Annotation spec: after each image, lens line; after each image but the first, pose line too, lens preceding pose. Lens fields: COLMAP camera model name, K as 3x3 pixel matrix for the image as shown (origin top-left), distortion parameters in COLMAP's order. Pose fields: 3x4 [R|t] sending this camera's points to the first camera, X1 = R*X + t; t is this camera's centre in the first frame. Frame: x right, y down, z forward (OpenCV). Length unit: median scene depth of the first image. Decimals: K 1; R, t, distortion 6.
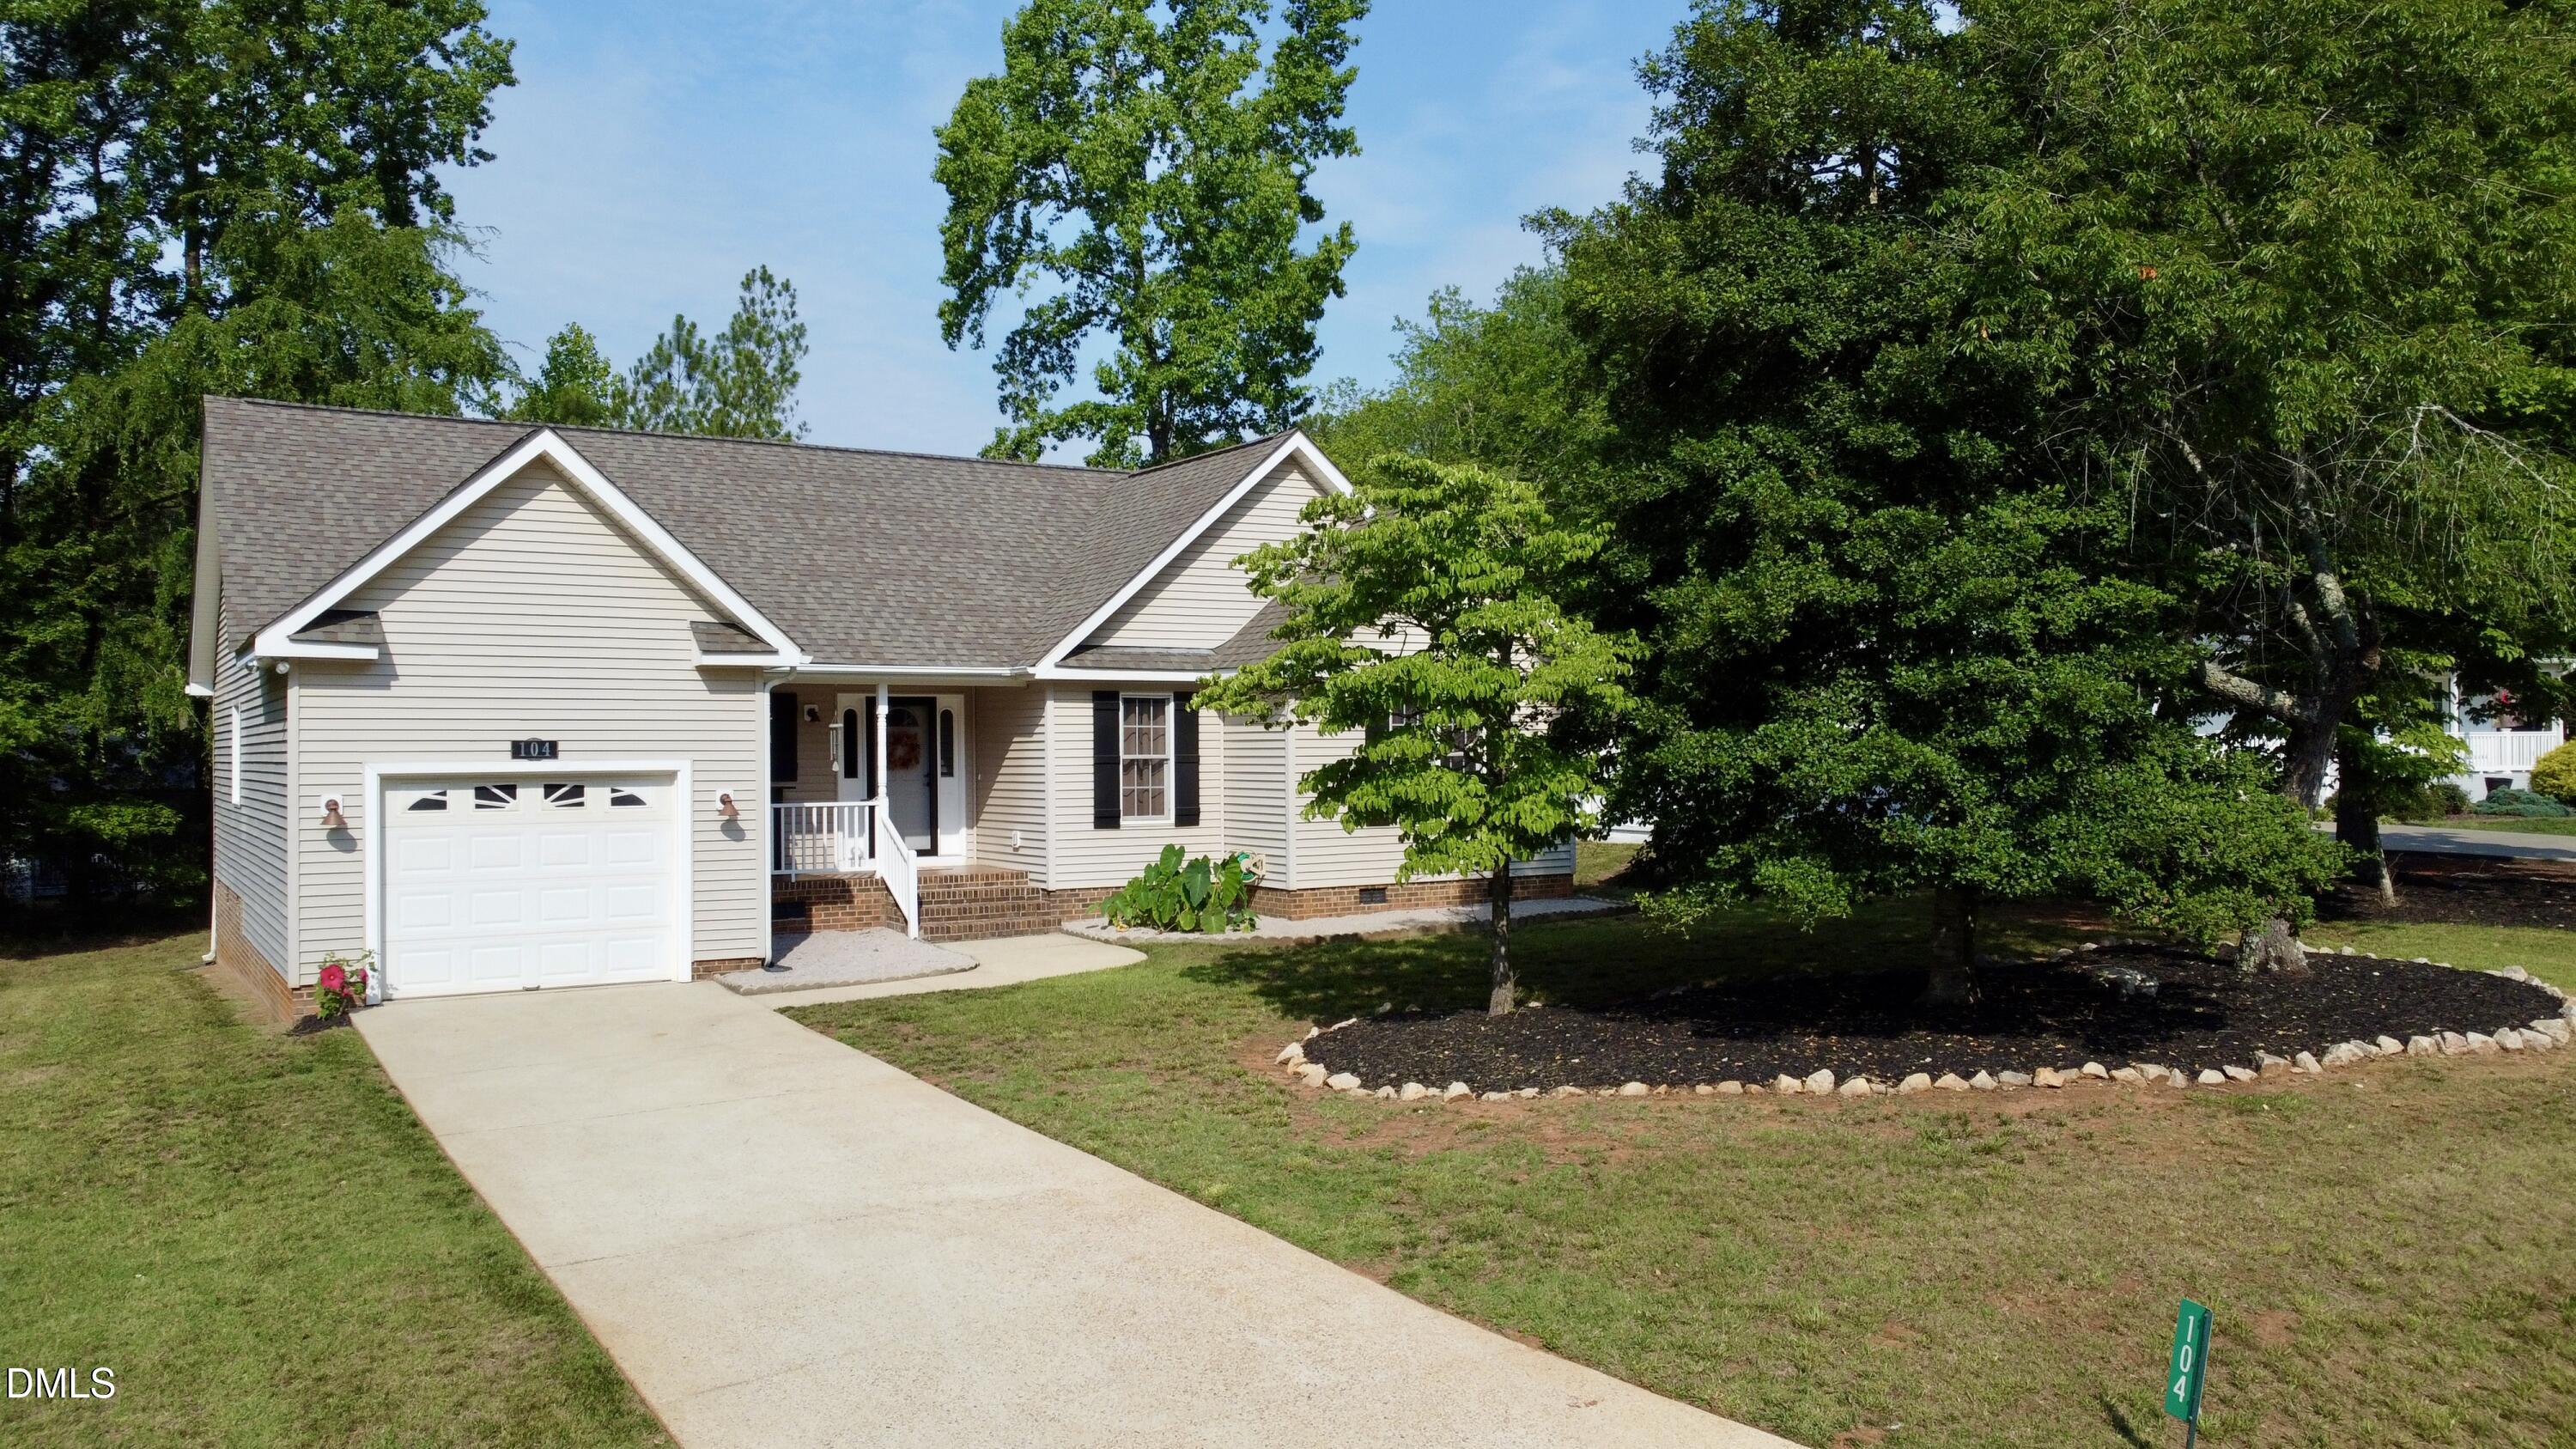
lens RADIAL K [[1950.4, 0, 1292.7], [0, 1950.4, 753.1], [0, 0, 1]] dist [-0.013125, 0.009007]
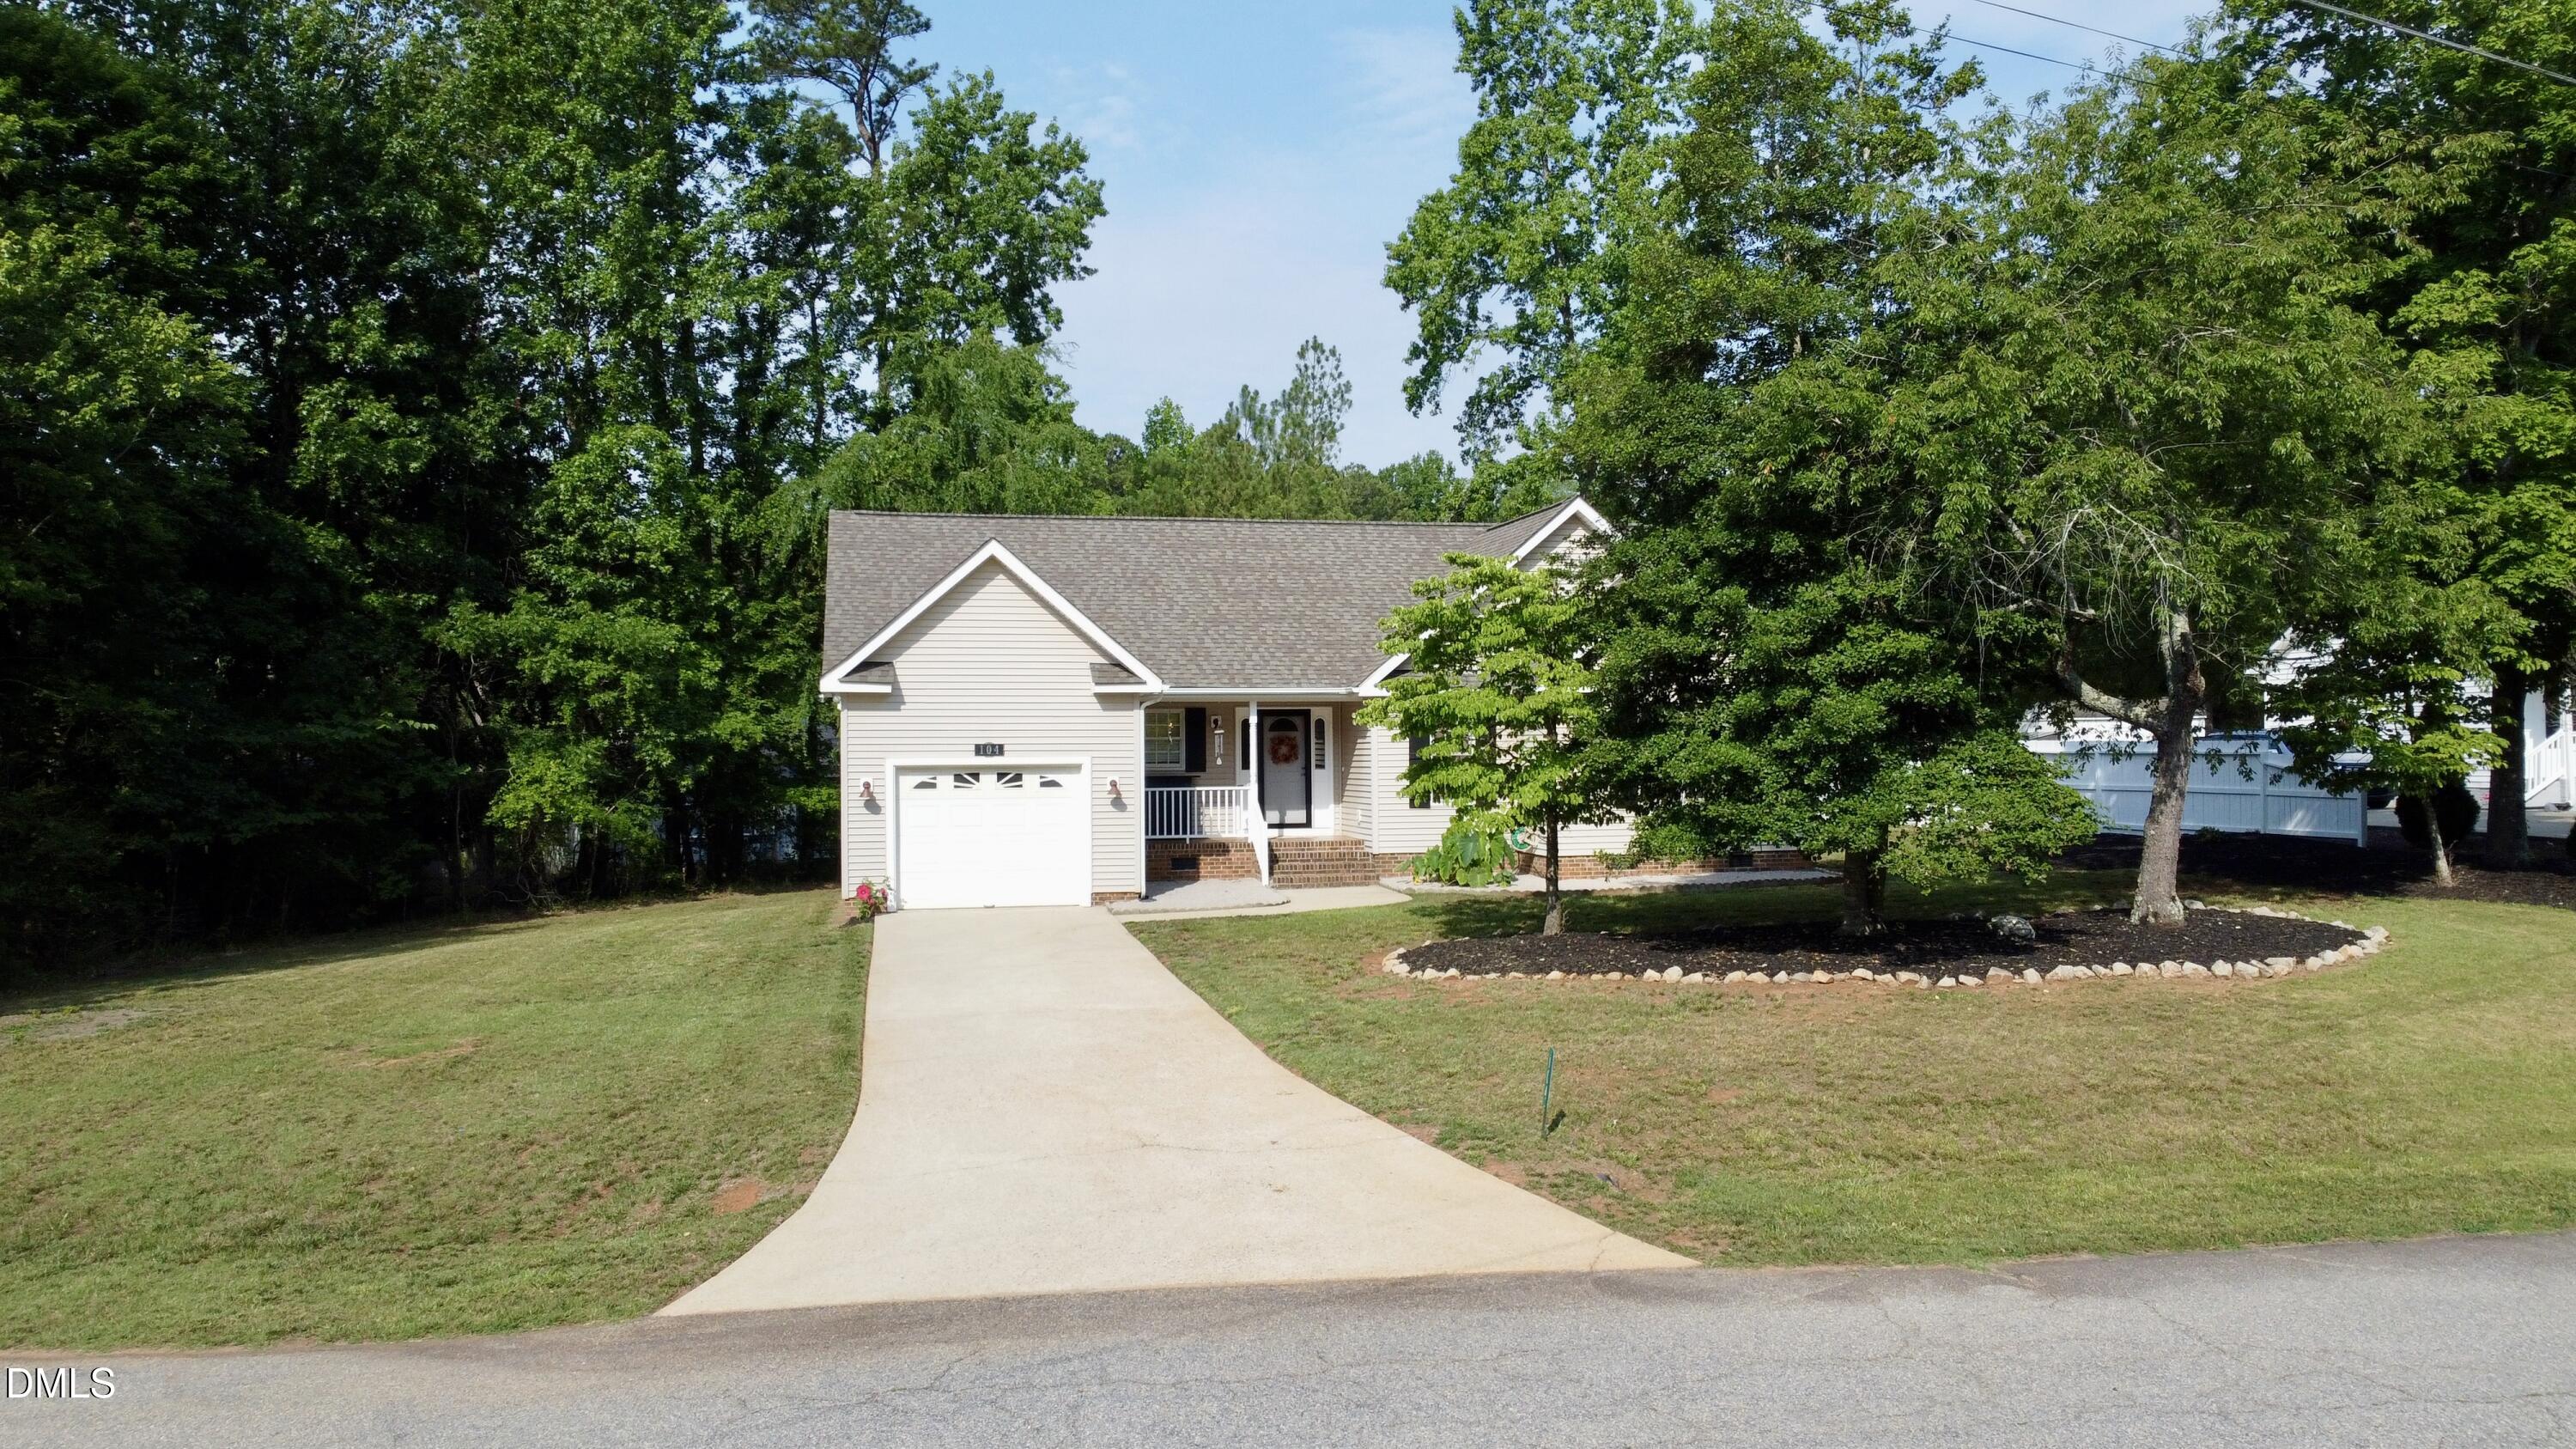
lens RADIAL K [[1950.4, 0, 1280.0], [0, 1950.4, 781.5], [0, 0, 1]] dist [-0.013125, 0.009007]
pose [[0.937376, 0.006145, -0.348265, 0.281659], [-0.000024, 0.999846, 0.017575, -0.002966], [0.348320, -0.016466, 0.937231, -0.278710]]
